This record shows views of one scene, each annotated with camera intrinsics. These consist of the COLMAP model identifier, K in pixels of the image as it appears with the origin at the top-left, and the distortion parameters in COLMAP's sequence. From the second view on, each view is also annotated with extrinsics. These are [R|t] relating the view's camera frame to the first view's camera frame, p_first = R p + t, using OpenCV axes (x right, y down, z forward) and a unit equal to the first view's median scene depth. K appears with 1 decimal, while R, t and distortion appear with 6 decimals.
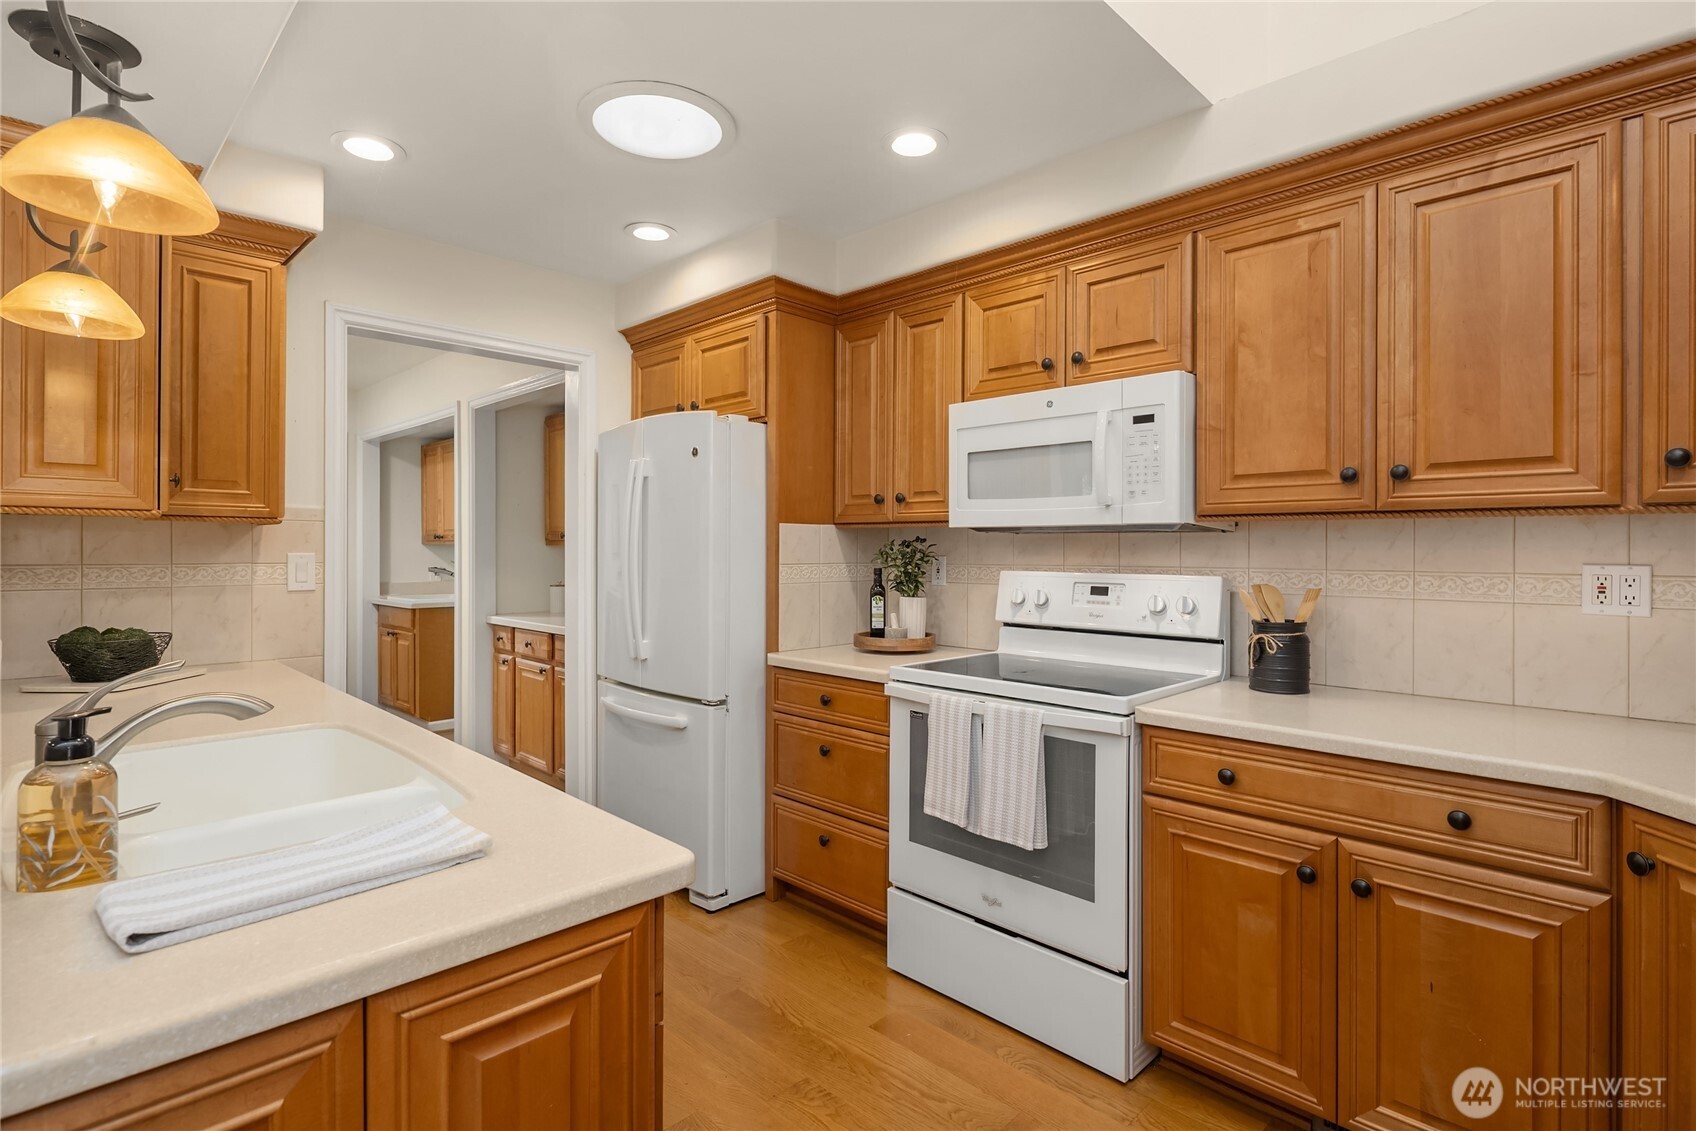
lens RADIAL K [[826.3, 0, 843.6], [0, 826.3, 549.6], [0, 0, 1]] dist [0.001422, -0.000271]
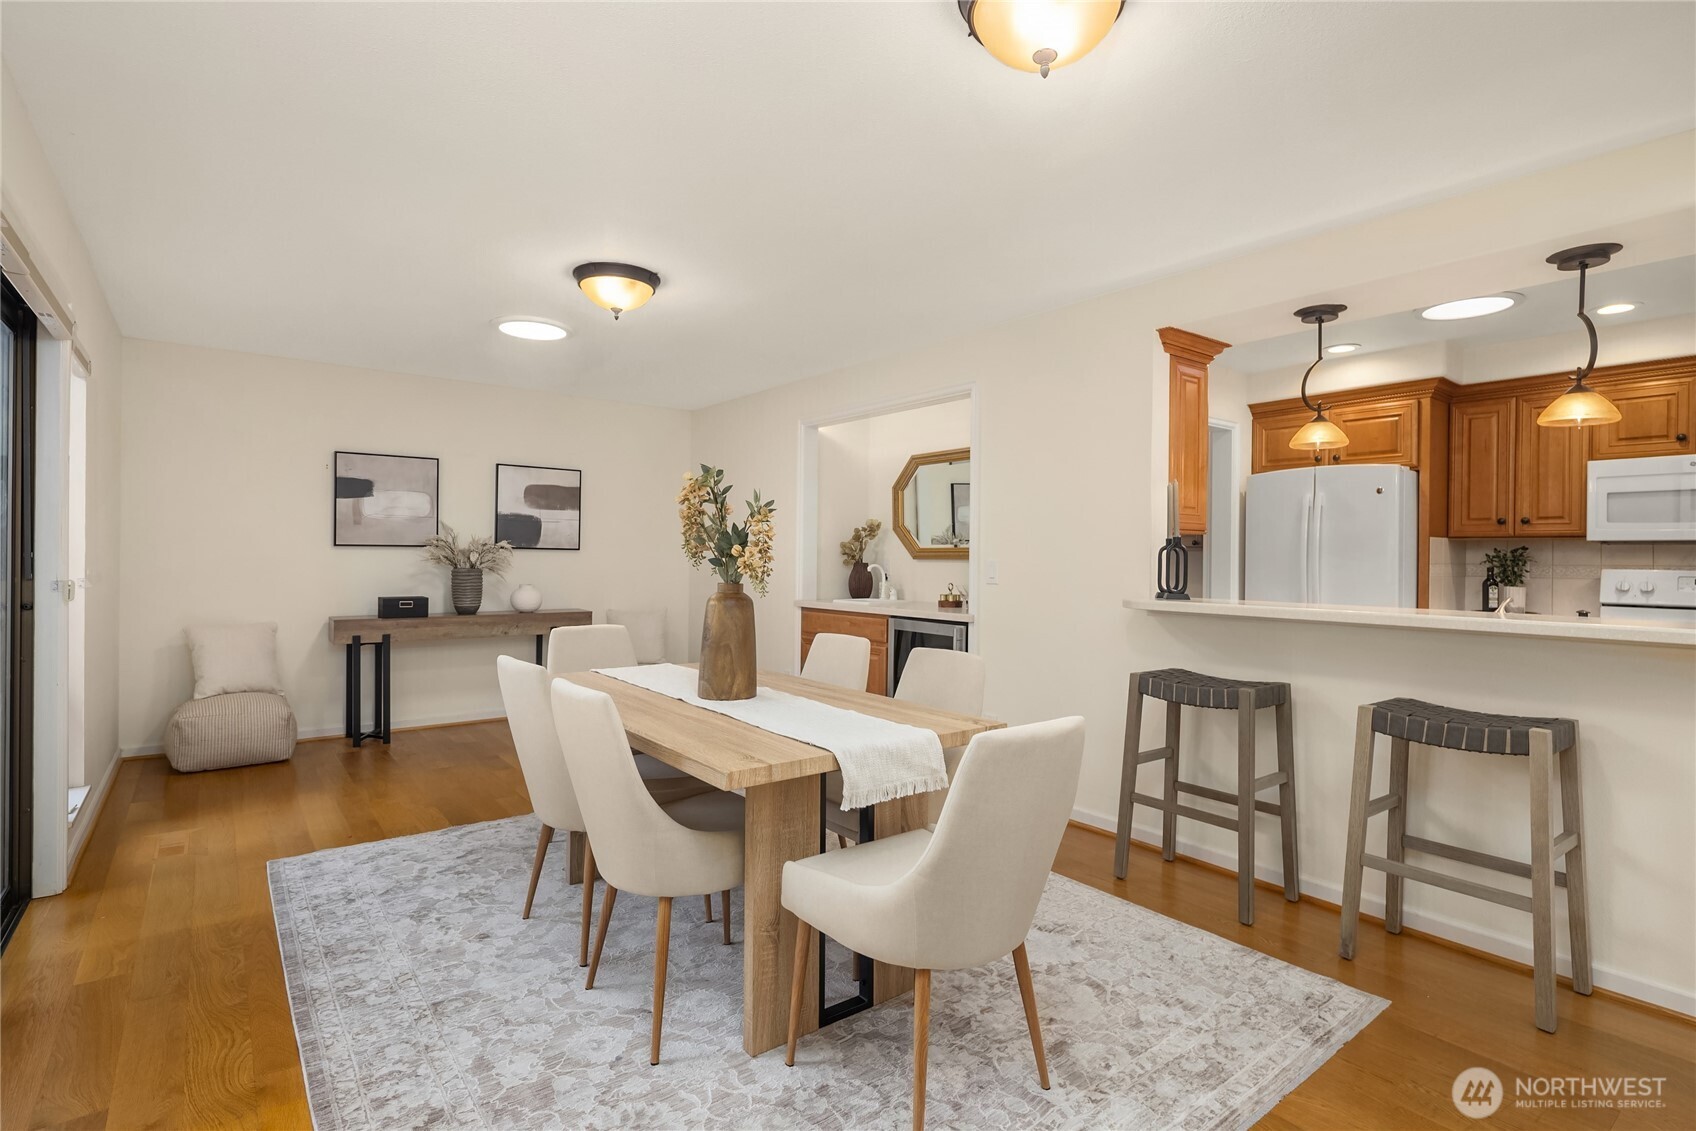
lens RADIAL K [[826.3, 0, 843.6], [0, 826.3, 549.6], [0, 0, 1]] dist [0.001422, -0.000271]
pose [[0.991127, 0.005479, -0.132803, -1.031555], [-0.006440, 0.999956, -0.006809, 0.009676], [0.132760, 0.007604, 0.991119, -0.713934]]
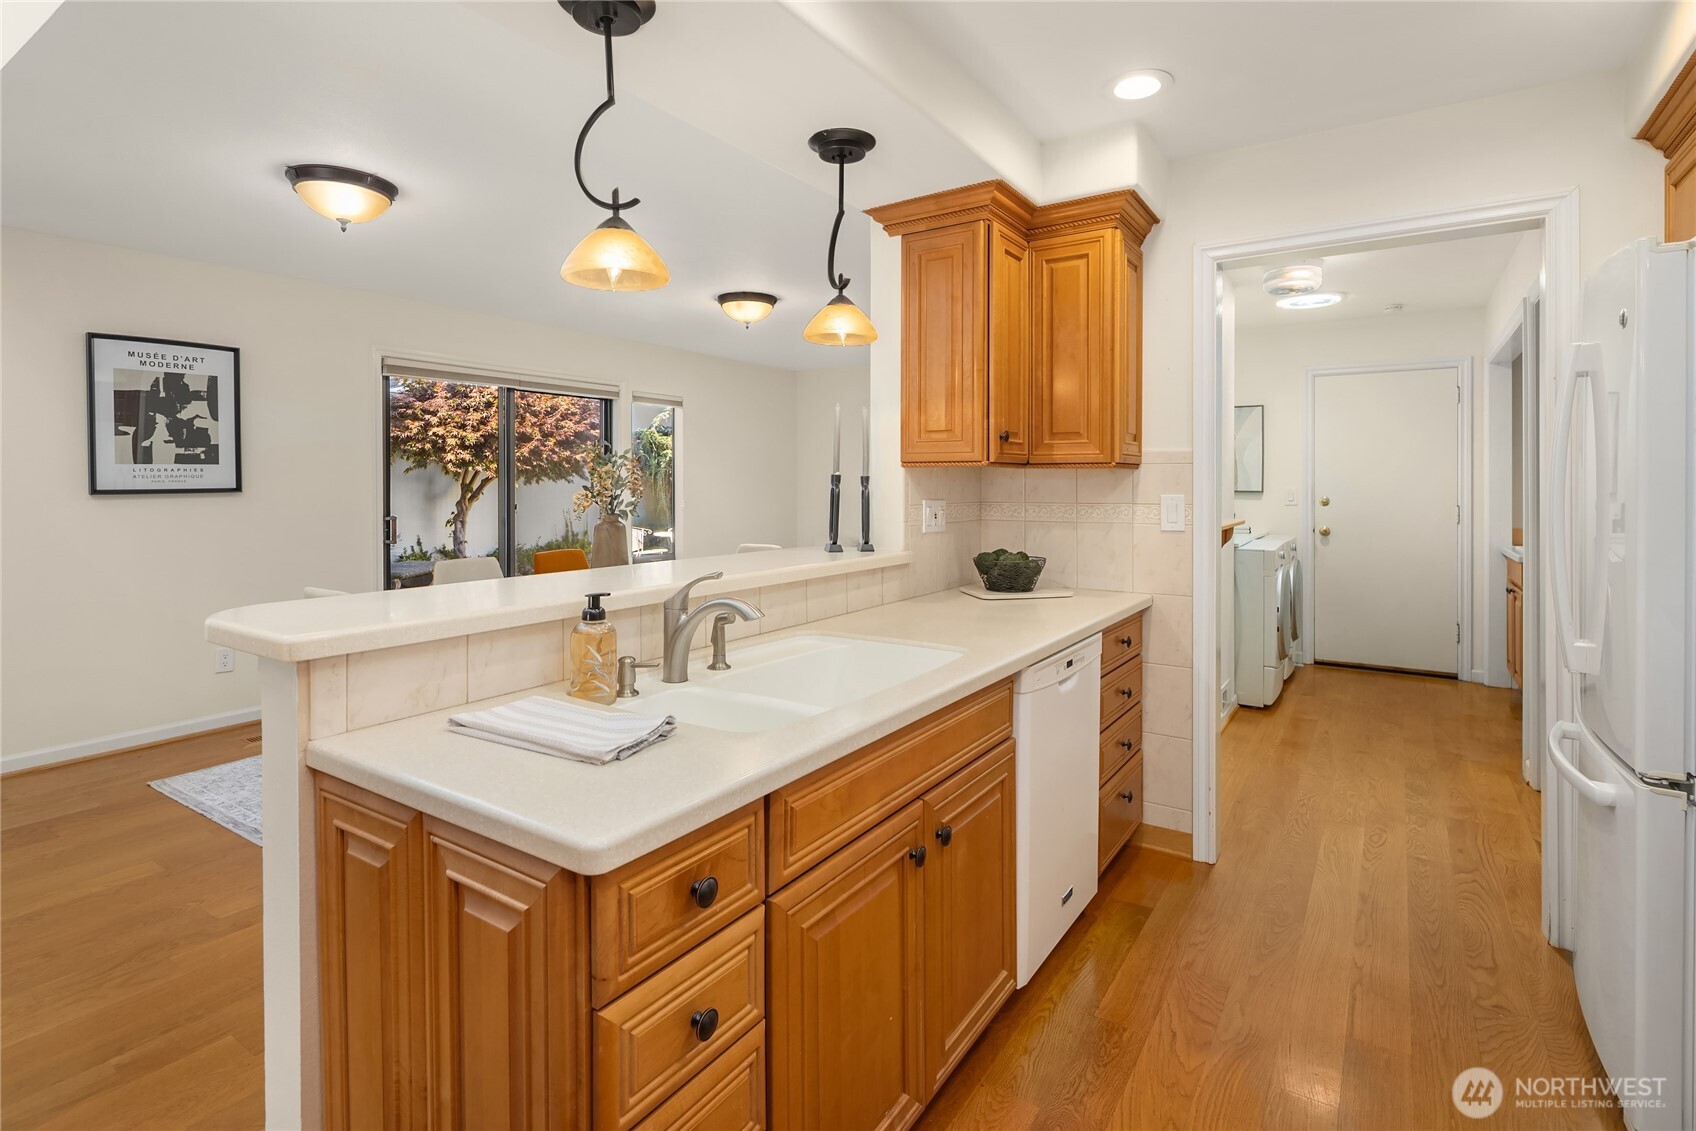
lens RADIAL K [[815.5, 0, 847.5], [0, 815.5, 486.5], [0, 0, 1]] dist [0.000478, -0.000256]
pose [[0.204409, -0.000701, -0.978885, 0.268541], [-0.000547, 1.000000, -0.000830, -0.005386], [0.978886, 0.000705, 0.204408, 0.398188]]
